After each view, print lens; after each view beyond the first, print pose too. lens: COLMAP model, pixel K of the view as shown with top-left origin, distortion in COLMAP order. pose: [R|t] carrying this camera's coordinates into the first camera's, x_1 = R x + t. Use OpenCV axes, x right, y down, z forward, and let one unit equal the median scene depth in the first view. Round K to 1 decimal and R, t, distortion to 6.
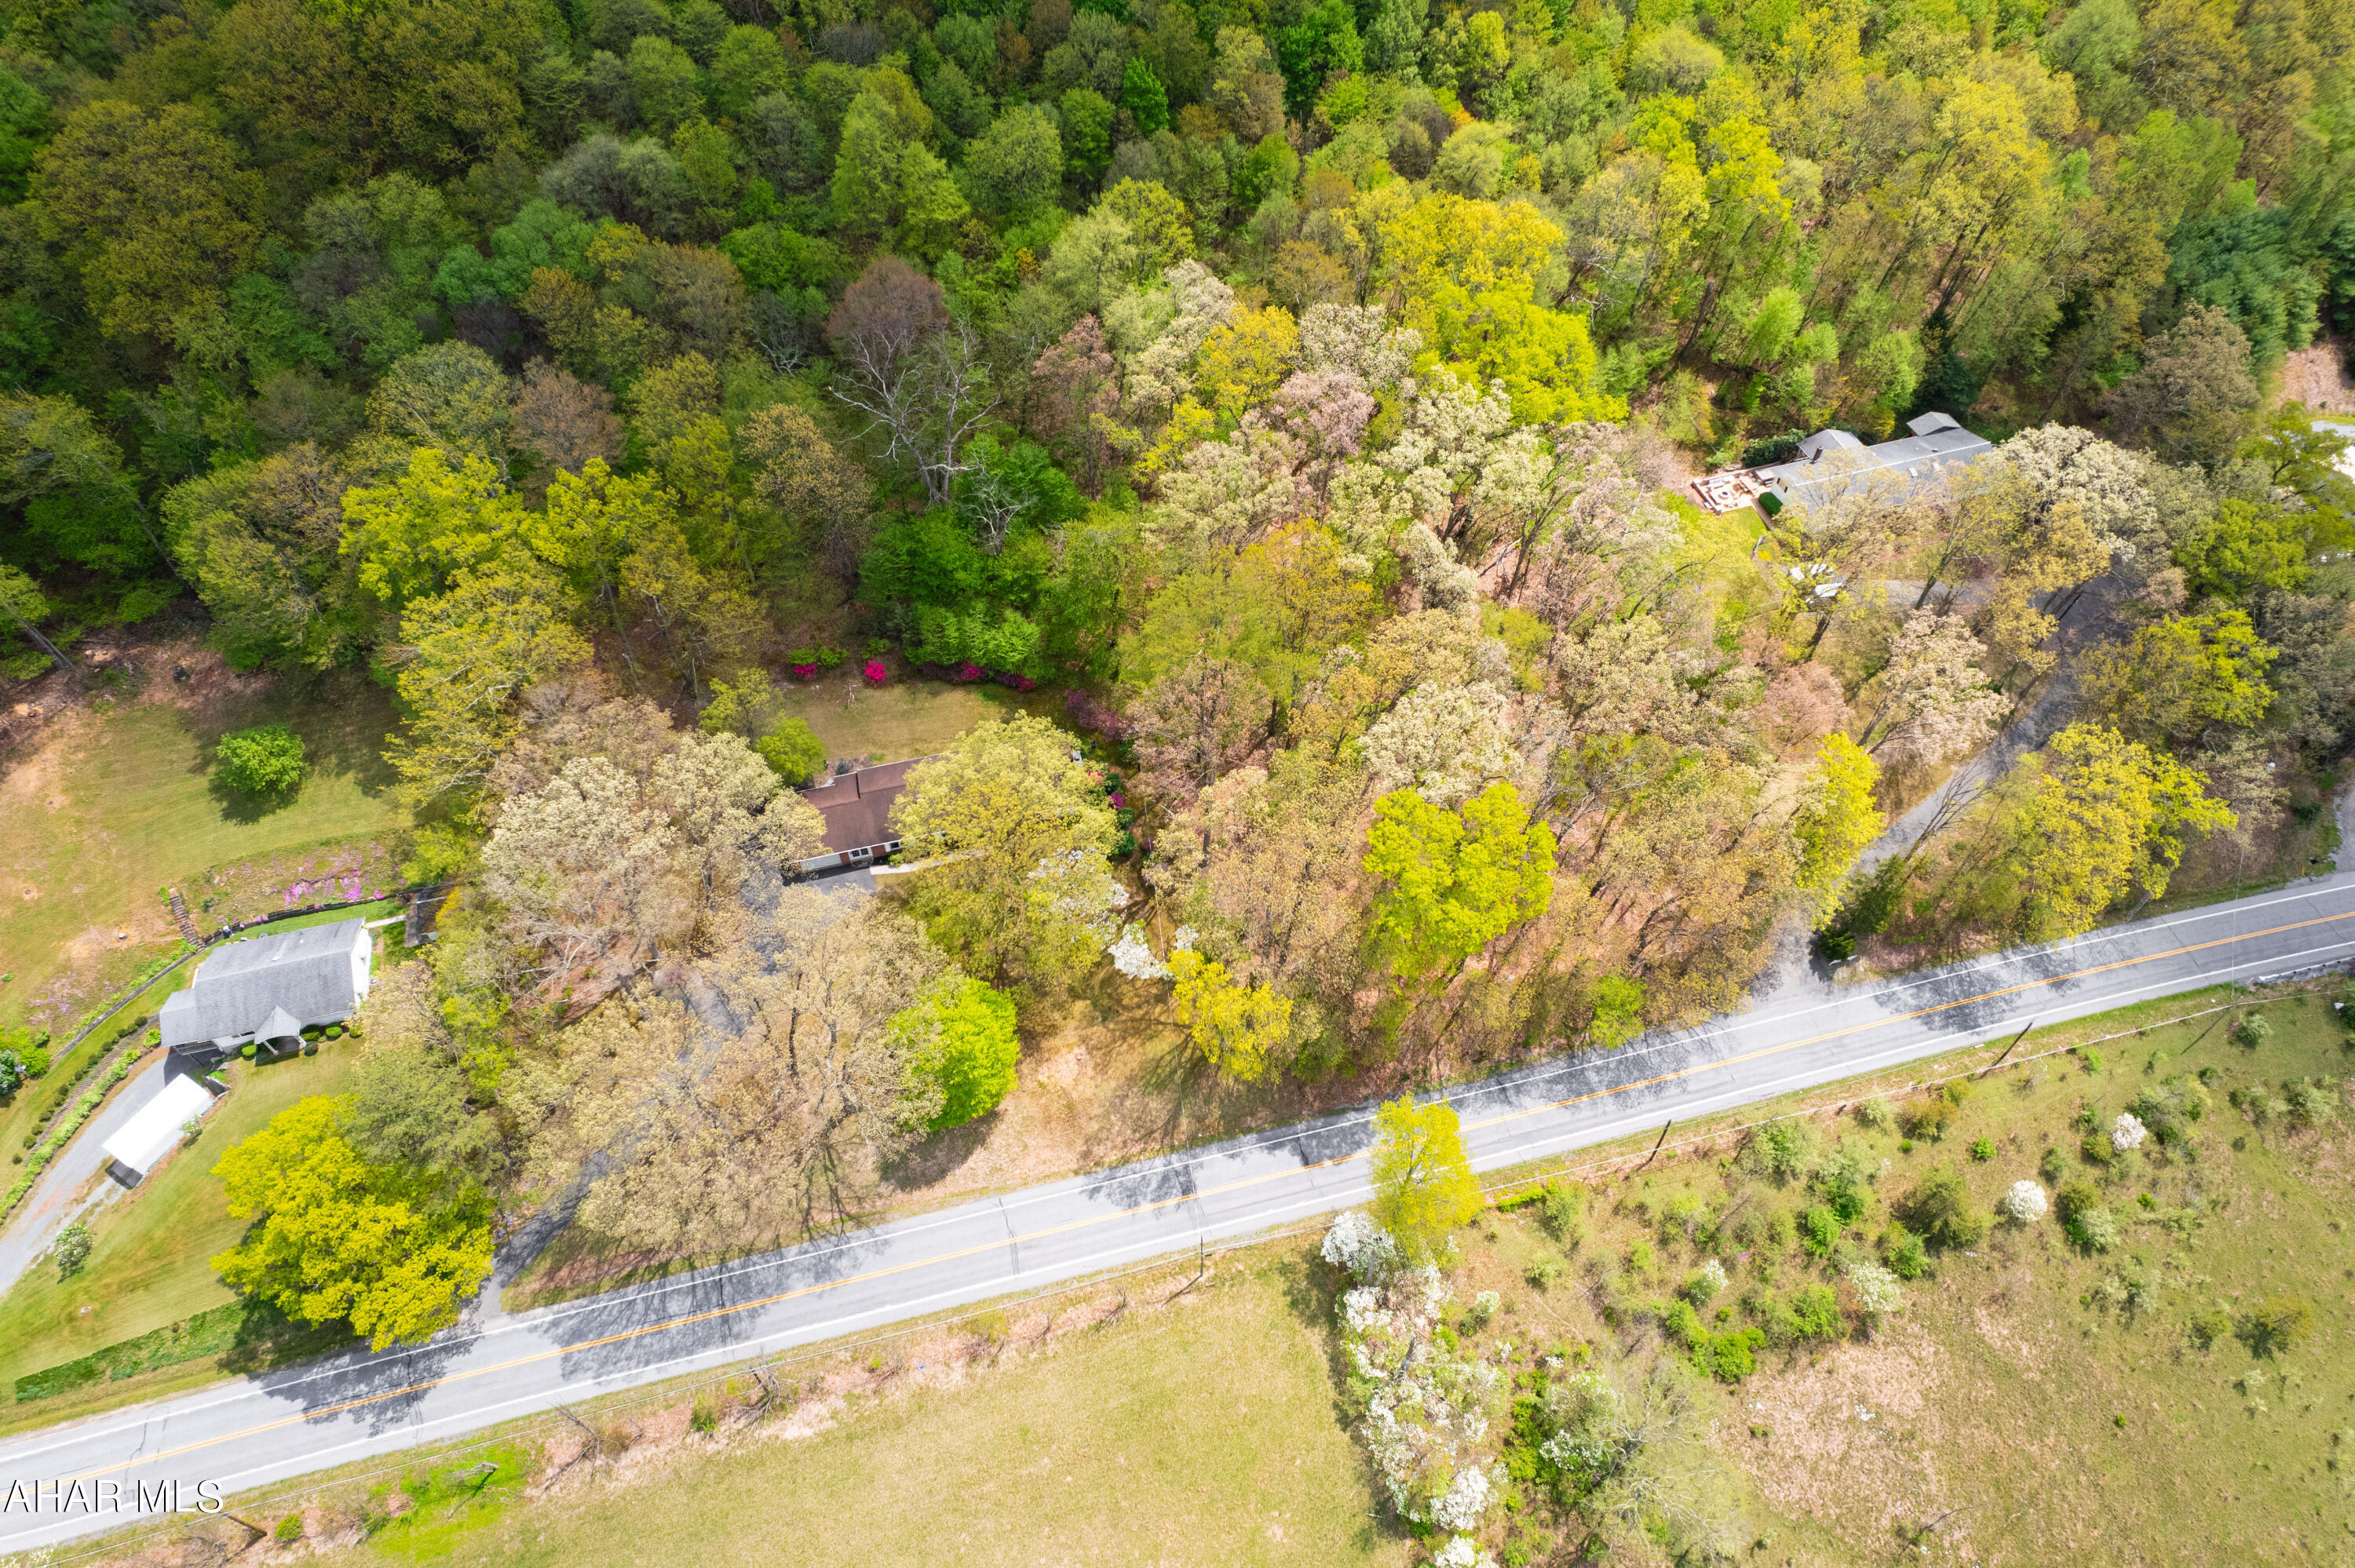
lens RADIAL K [[1484.3, 0, 1179.2], [0, 1484.3, 761.4], [0, 0, 1]] dist [-0.075165, 0.060310]
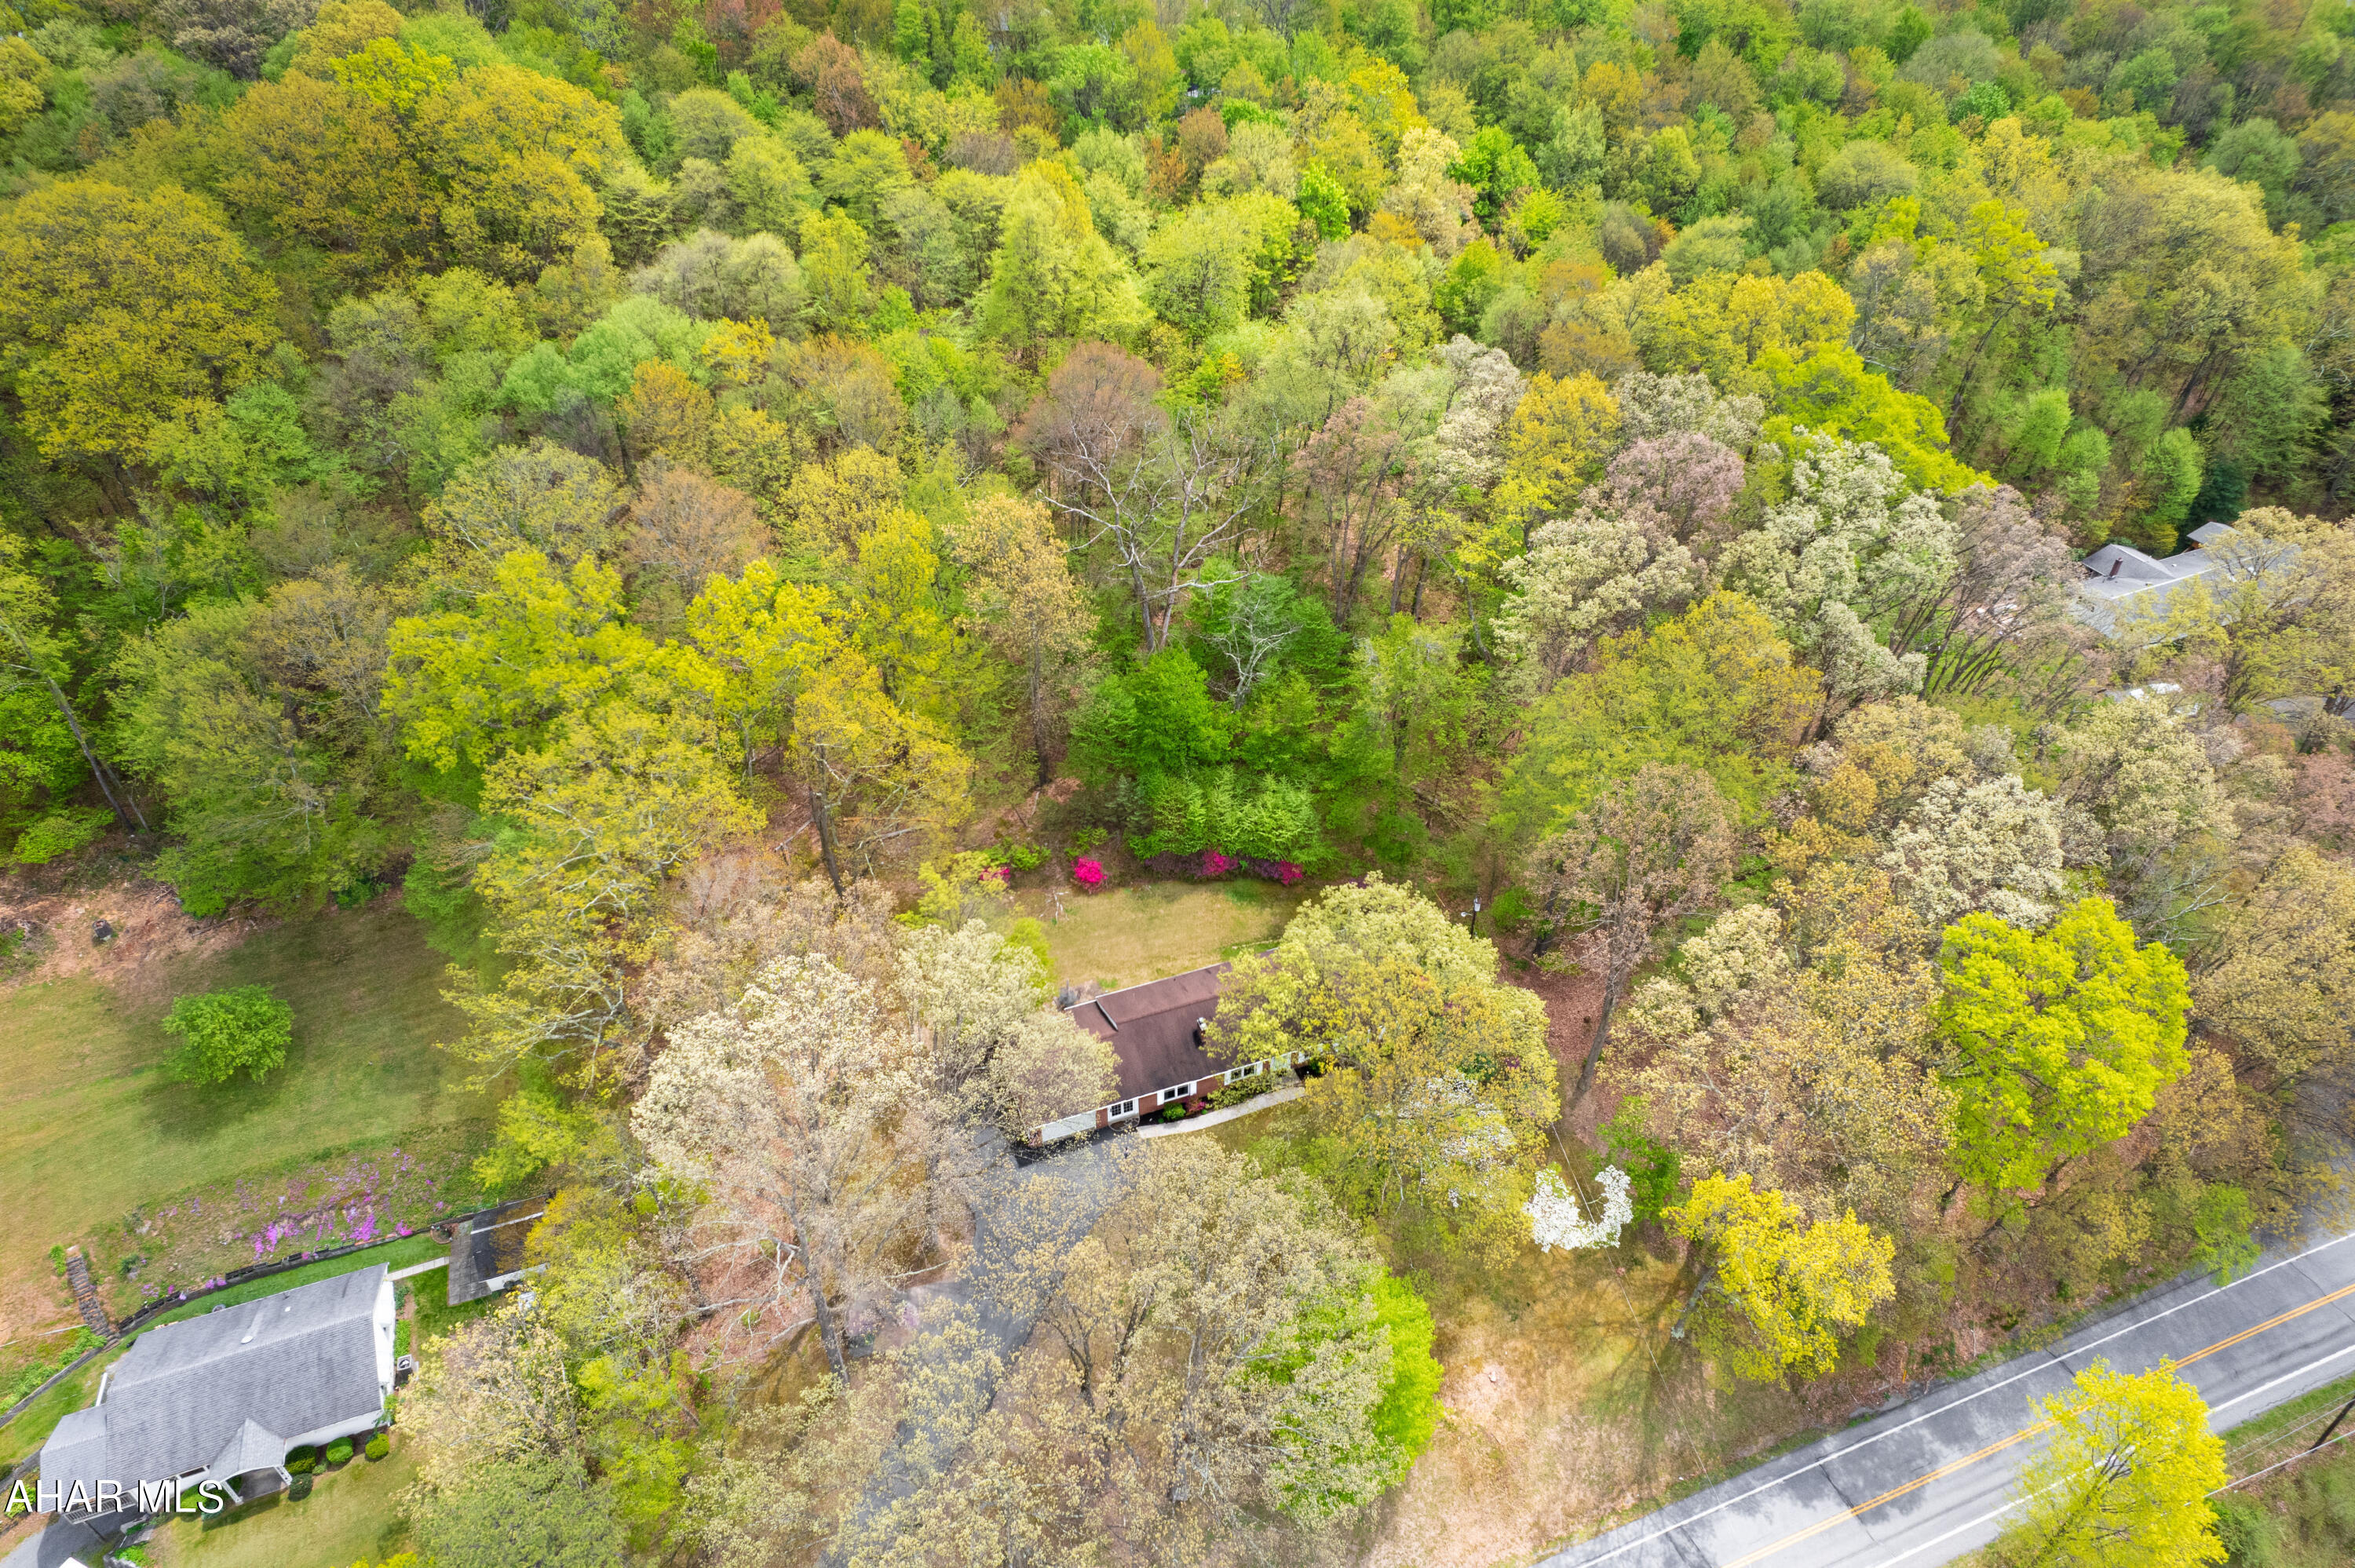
lens RADIAL K [[1484.3, 0, 1179.2], [0, 1484.3, 761.4], [0, 0, 1]] dist [-0.075165, 0.060310]
pose [[0.994177, -0.064344, 0.086446, -0.249872], [0.082918, 0.969111, -0.232269, 0.070009], [-0.068830, 0.238084, 0.968802, 0.294634]]
